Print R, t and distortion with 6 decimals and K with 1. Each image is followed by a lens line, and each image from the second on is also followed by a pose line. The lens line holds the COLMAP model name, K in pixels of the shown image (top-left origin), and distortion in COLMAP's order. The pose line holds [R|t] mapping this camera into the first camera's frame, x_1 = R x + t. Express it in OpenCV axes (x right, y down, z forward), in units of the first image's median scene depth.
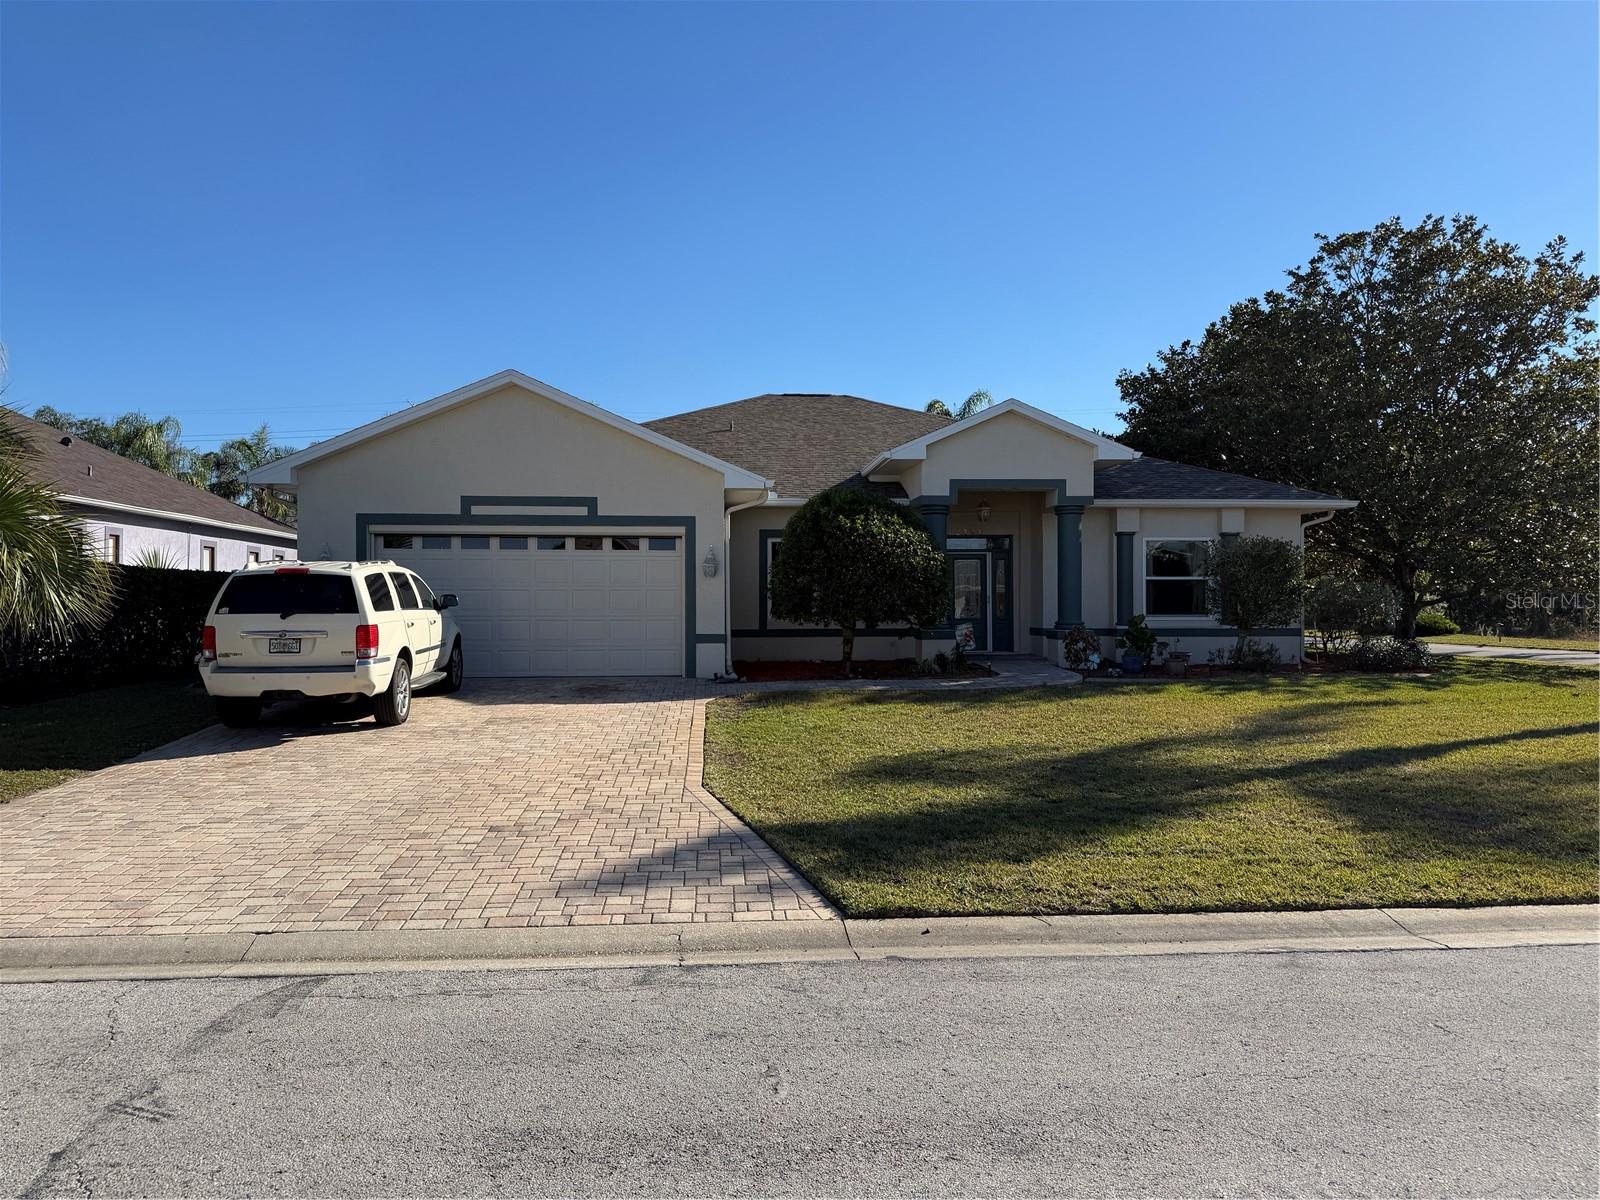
lens RADIAL K [[1111.4, 0, 800.0], [0, 1111.4, 600.0], [0, 0, 1]] dist [0.107268, -0.122056]
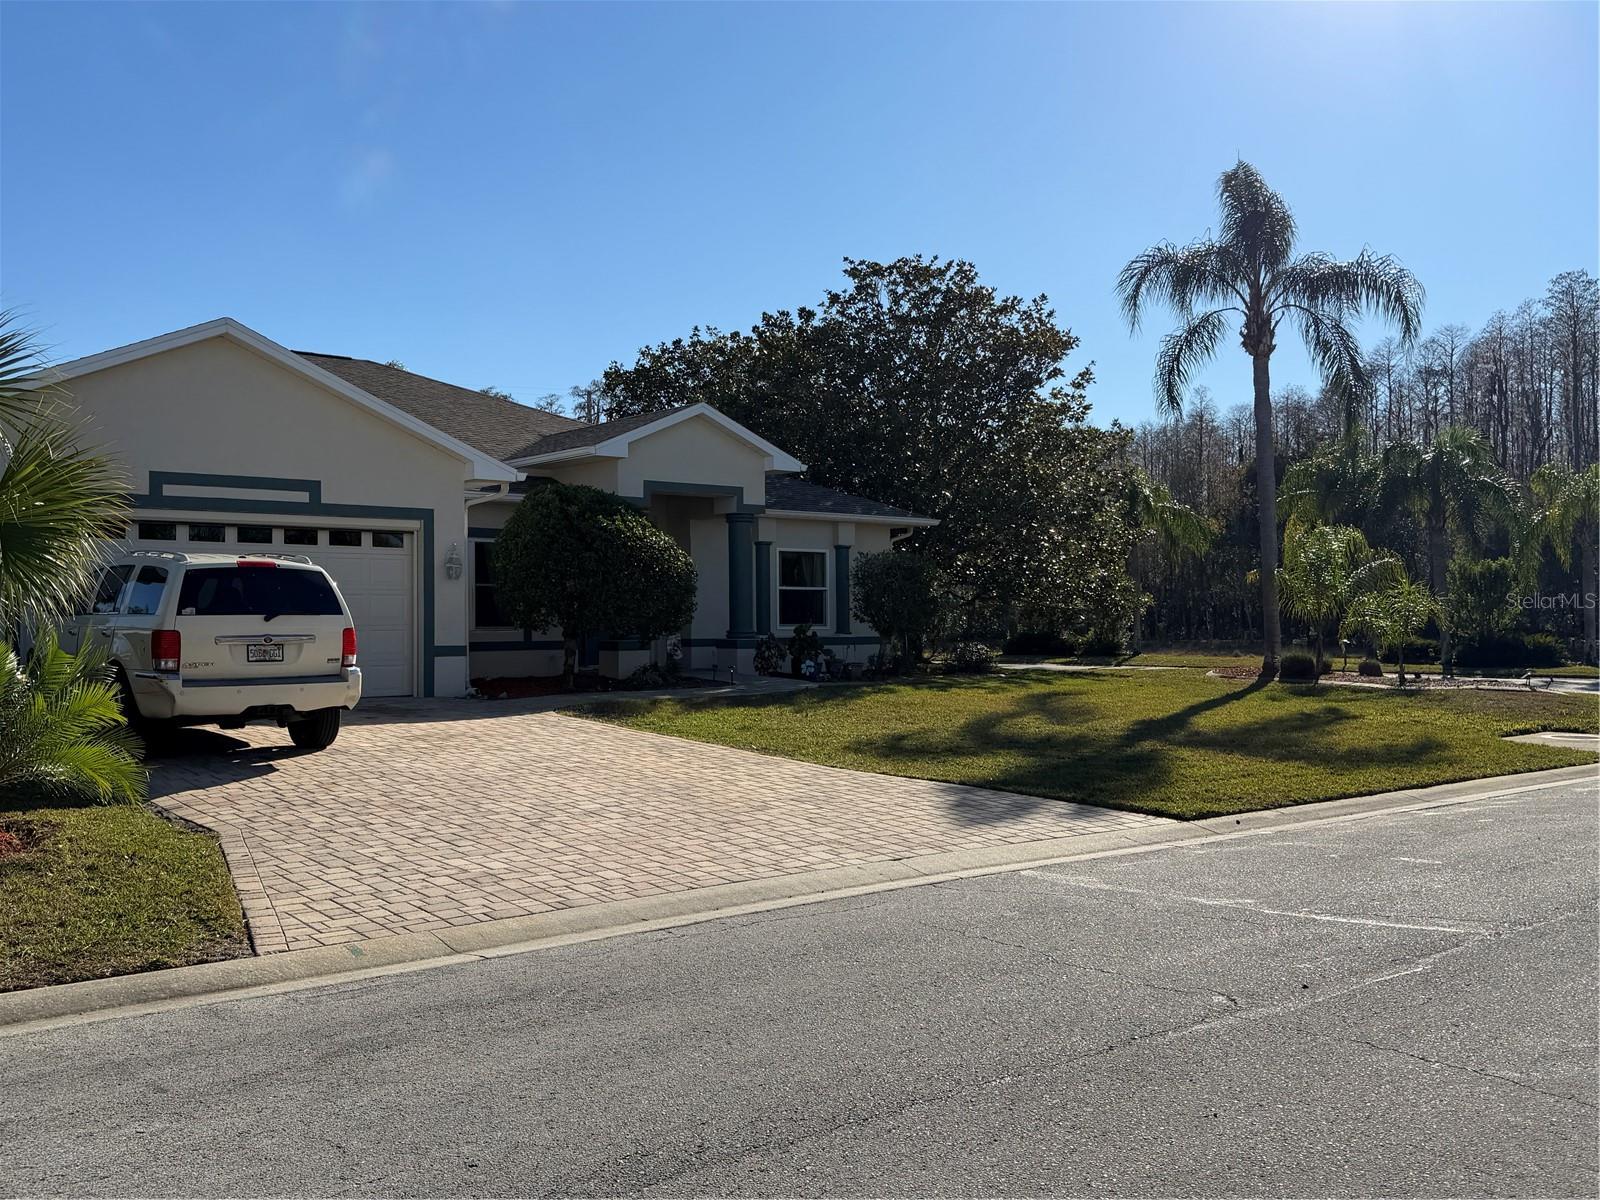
lens RADIAL K [[1408.1, 0, 784.6], [0, 1408.1, 594.5], [0, 0, 1]] dist [0.199737, -0.430929]
pose [[0.833489, 0.008221, 0.552475, -0.472927], [0.001884, 0.999841, -0.017722, 0.010820], [-0.552533, 0.015812, 0.833341, -0.069338]]
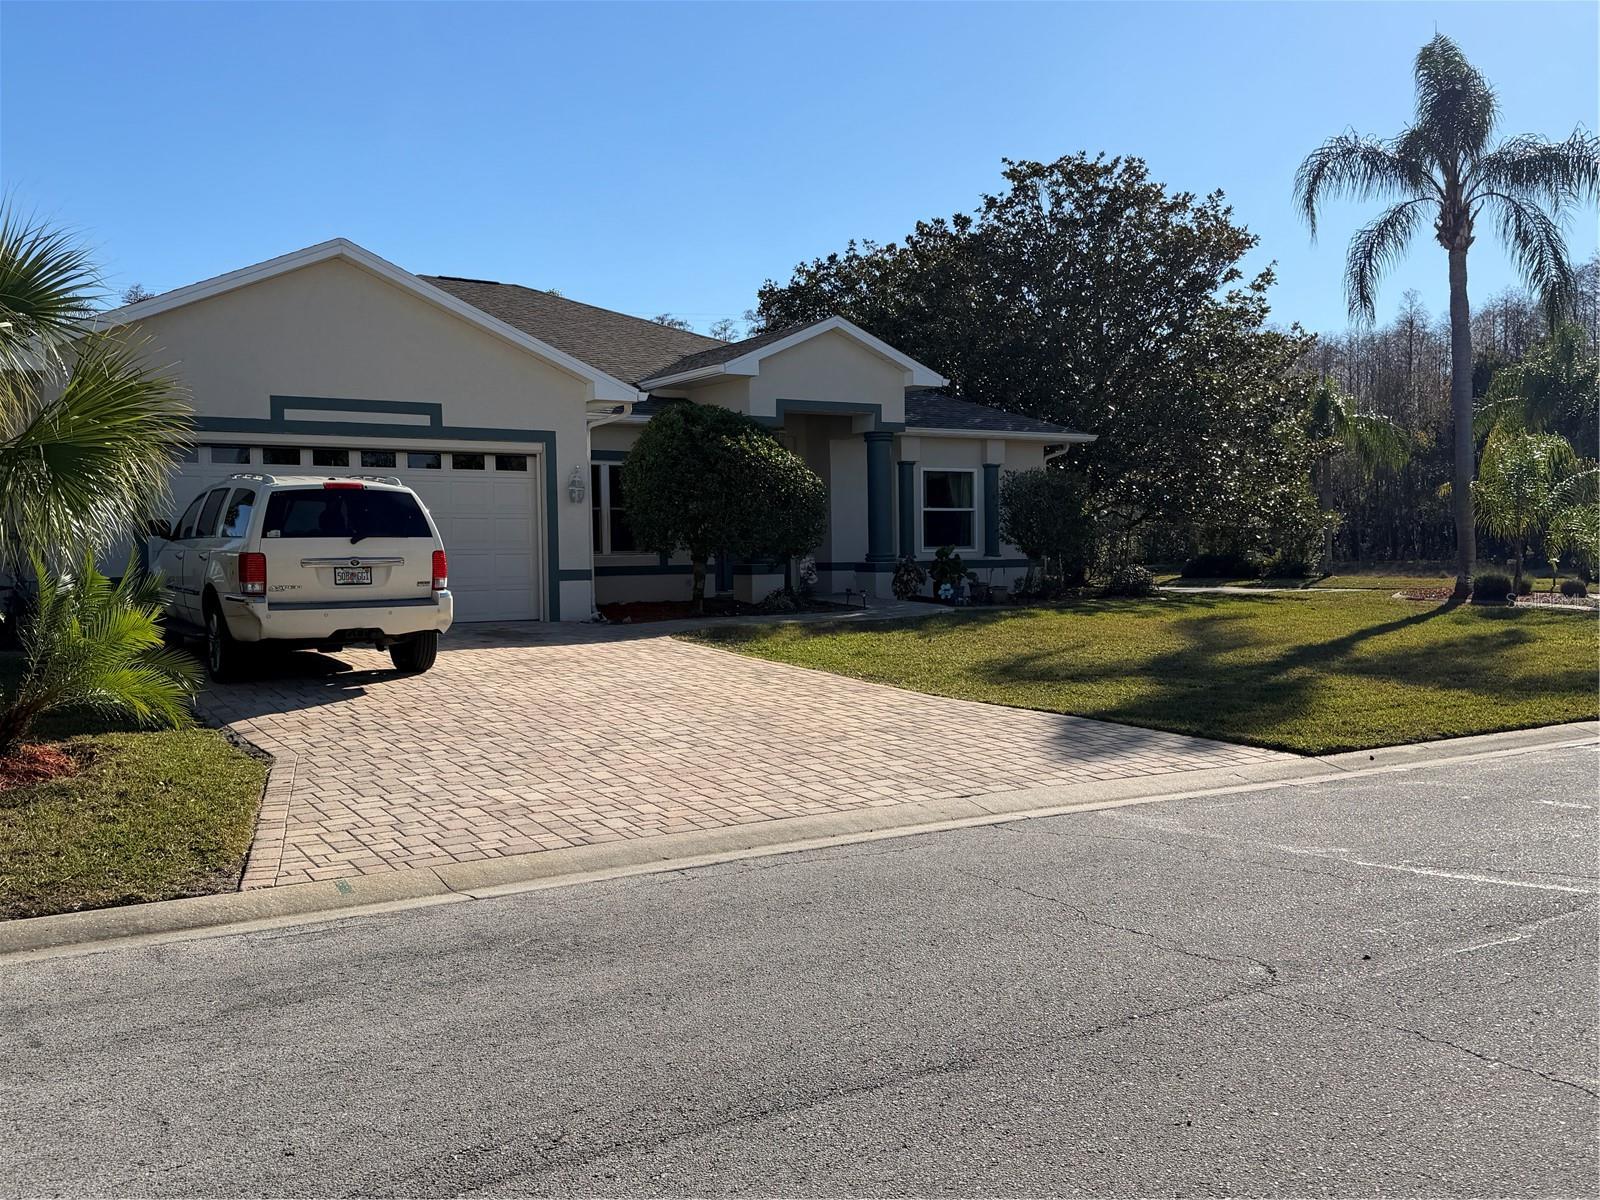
lens RADIAL K [[1410.1, 0, 800.0], [0, 1410.1, 600.0], [0, 0, 1]] dist [0.198971, -0.427565]
pose [[0.893276, -0.025500, 0.448784, -0.414532], [0.009354, 0.999228, 0.038157, 0.013786], [-0.449411, -0.029887, 0.892825, -0.057756]]
